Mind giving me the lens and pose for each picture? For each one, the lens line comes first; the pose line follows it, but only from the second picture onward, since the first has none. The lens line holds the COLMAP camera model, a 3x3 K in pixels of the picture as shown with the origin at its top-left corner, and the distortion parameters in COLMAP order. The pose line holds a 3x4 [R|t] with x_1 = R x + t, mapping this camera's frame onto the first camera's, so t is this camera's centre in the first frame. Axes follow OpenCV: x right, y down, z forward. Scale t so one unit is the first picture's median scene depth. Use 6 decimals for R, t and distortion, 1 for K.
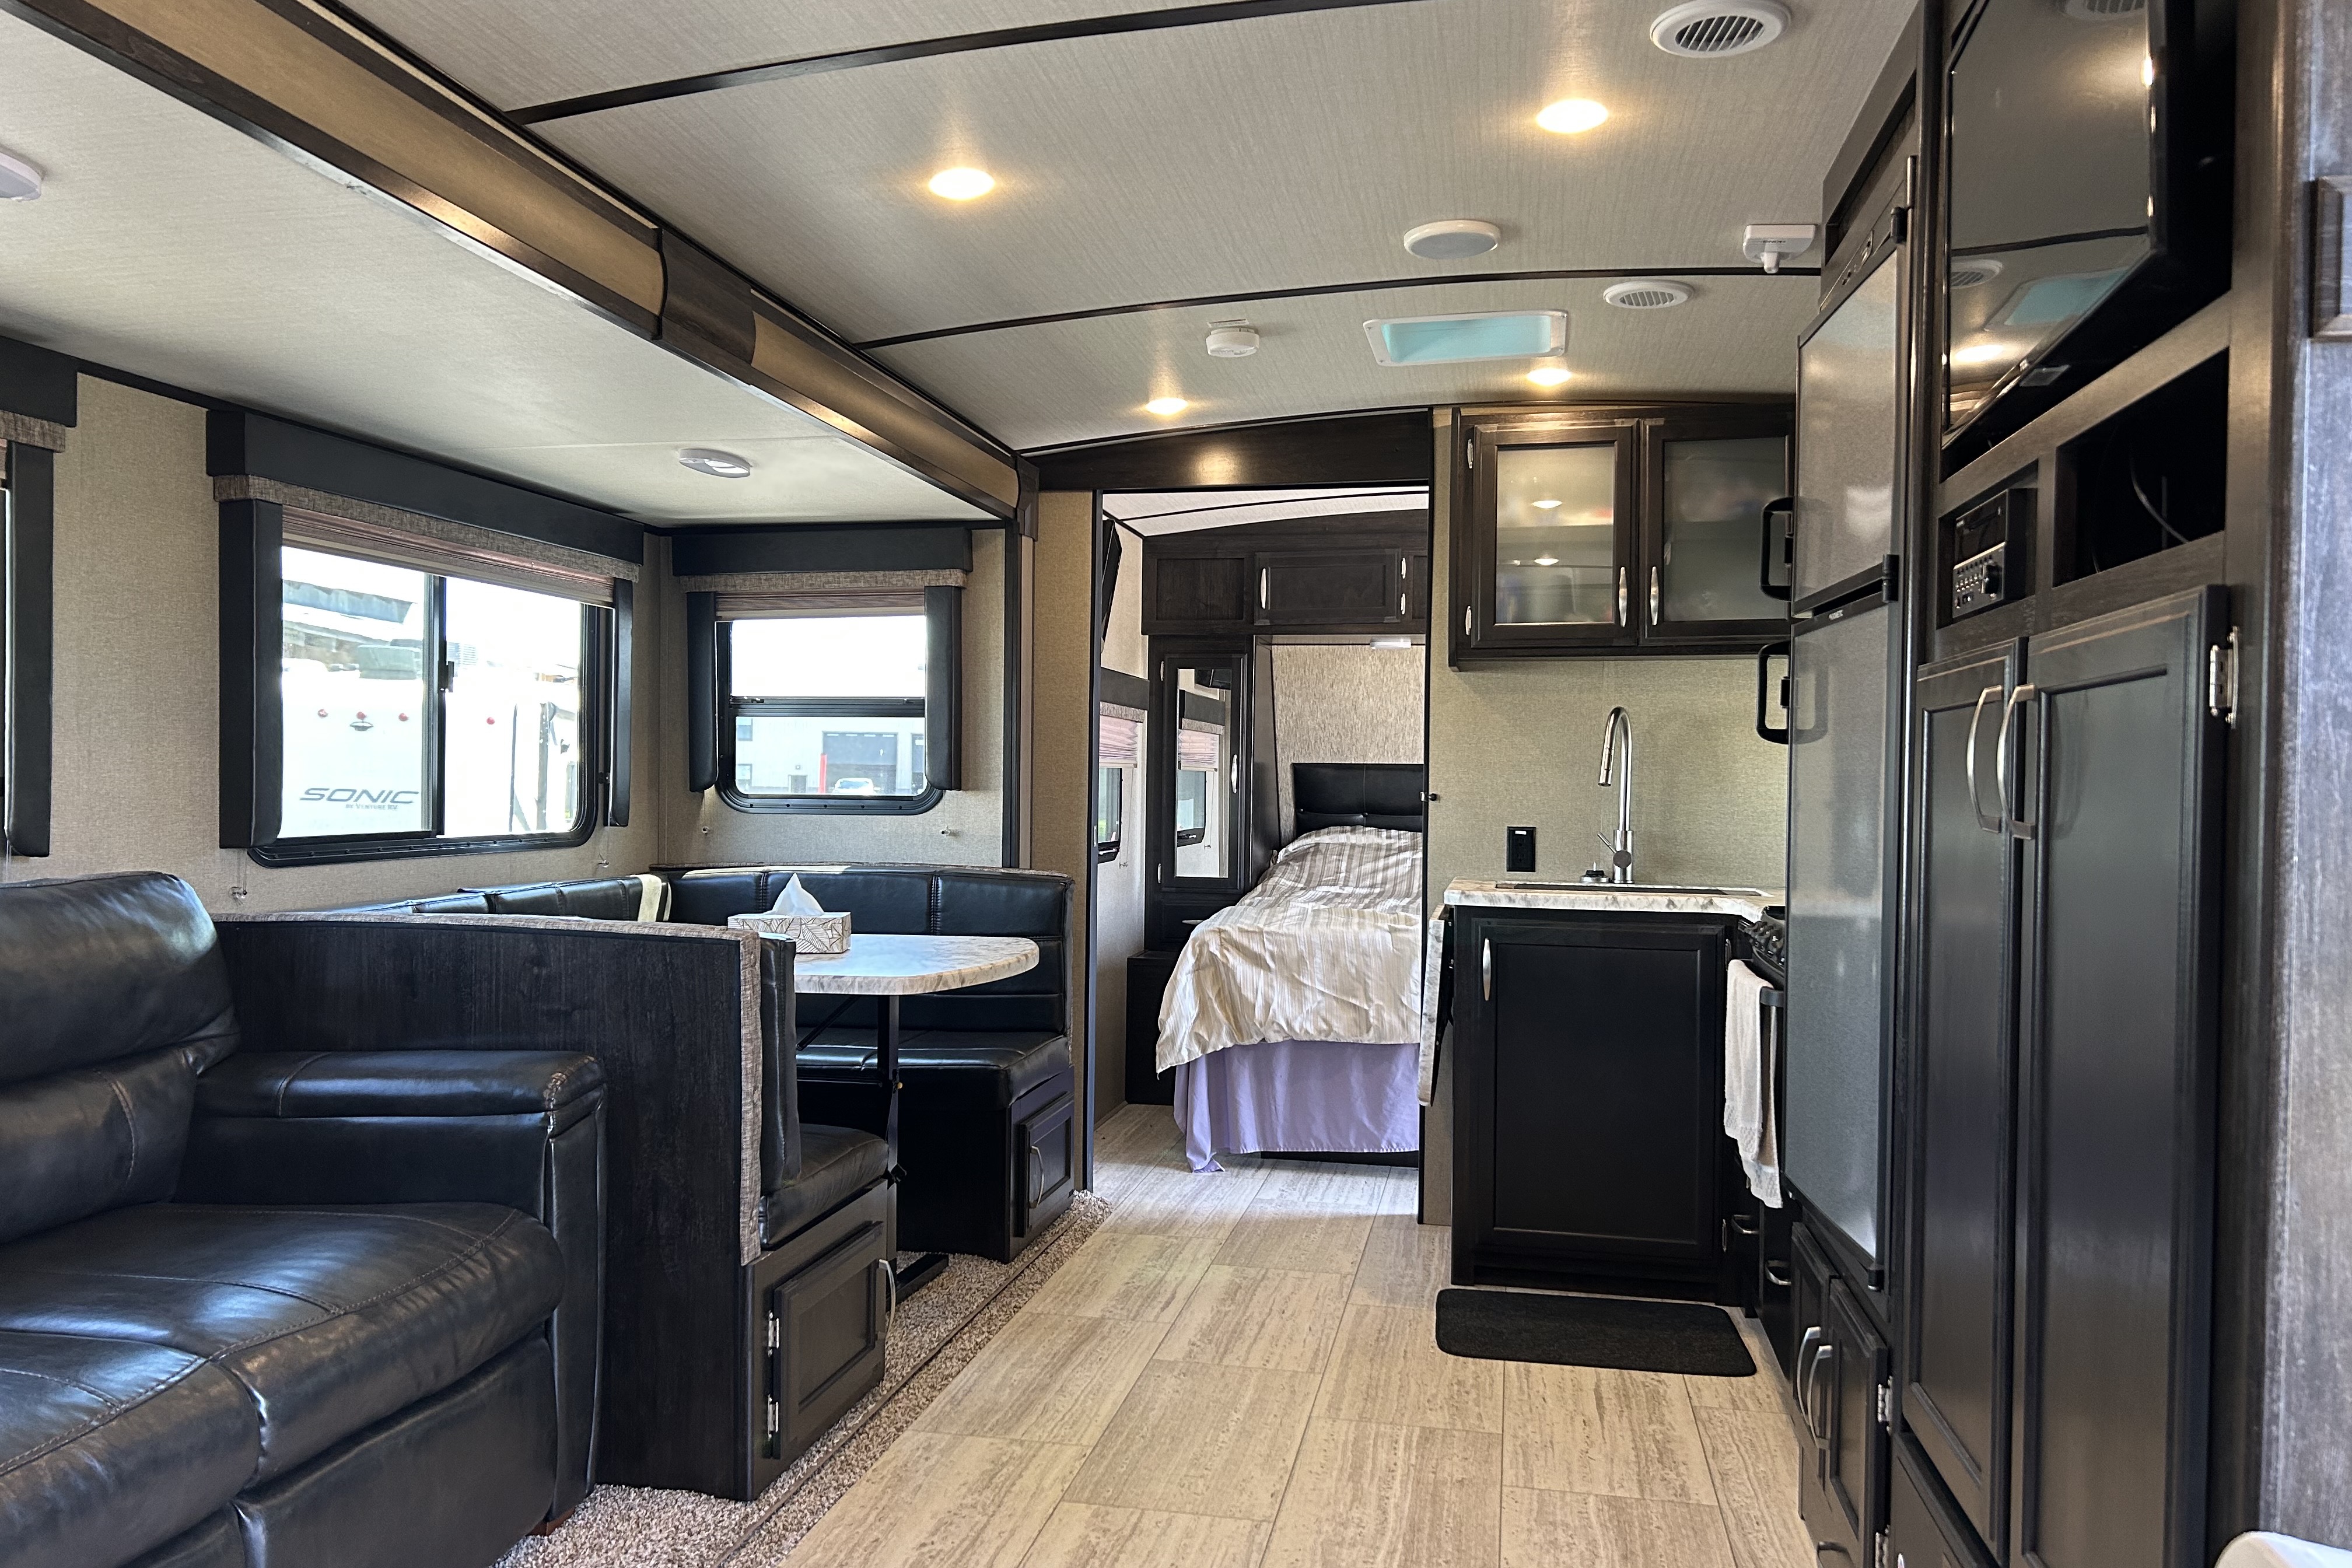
lens RADIAL K [[1780.7, 0, 1185.3], [0, 1780.7, 781.1], [0, 0, 1]] dist [0.083840, -0.077644]
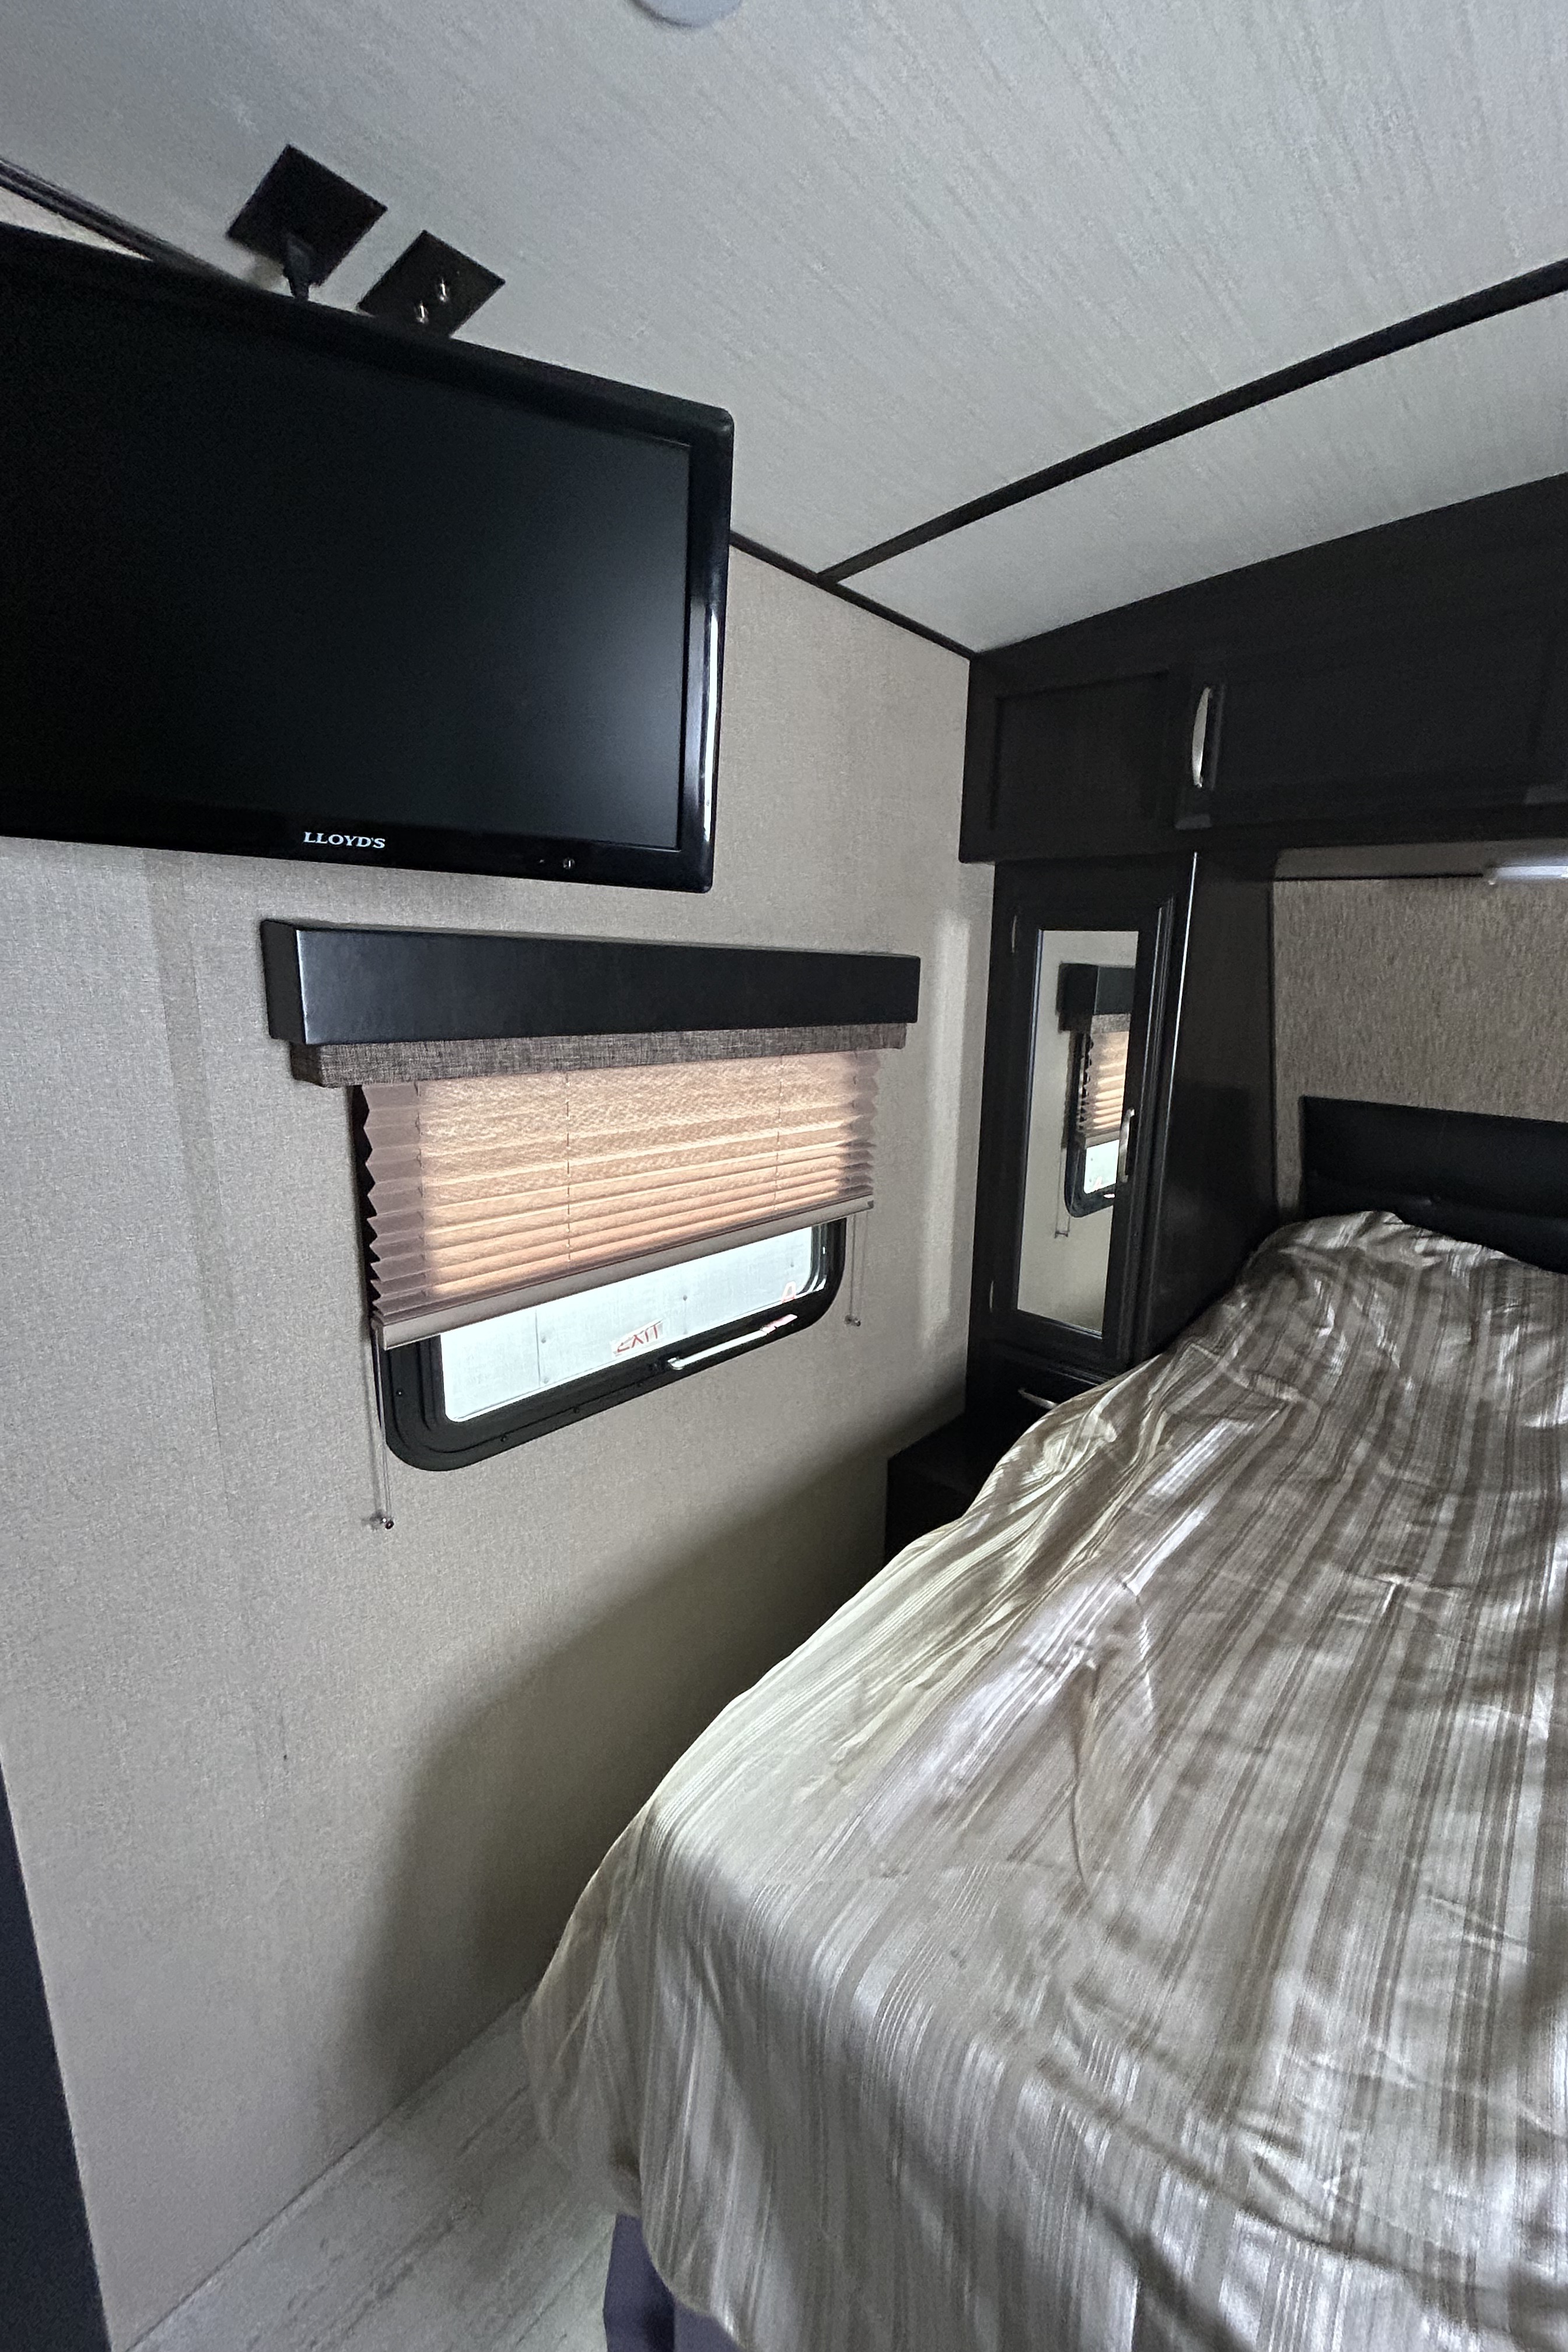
lens RADIAL K [[985.3, 0, 861.8], [0, 985.3, 1178.8], [0, 0, 1]] dist [-0.000288, -0.000029]
pose [[0.891670, 0.118457, -0.436913, 0.114099], [-0.027258, 0.977454, 0.209380, -0.070039], [0.451865, -0.174788, 0.874795, 0.985465]]
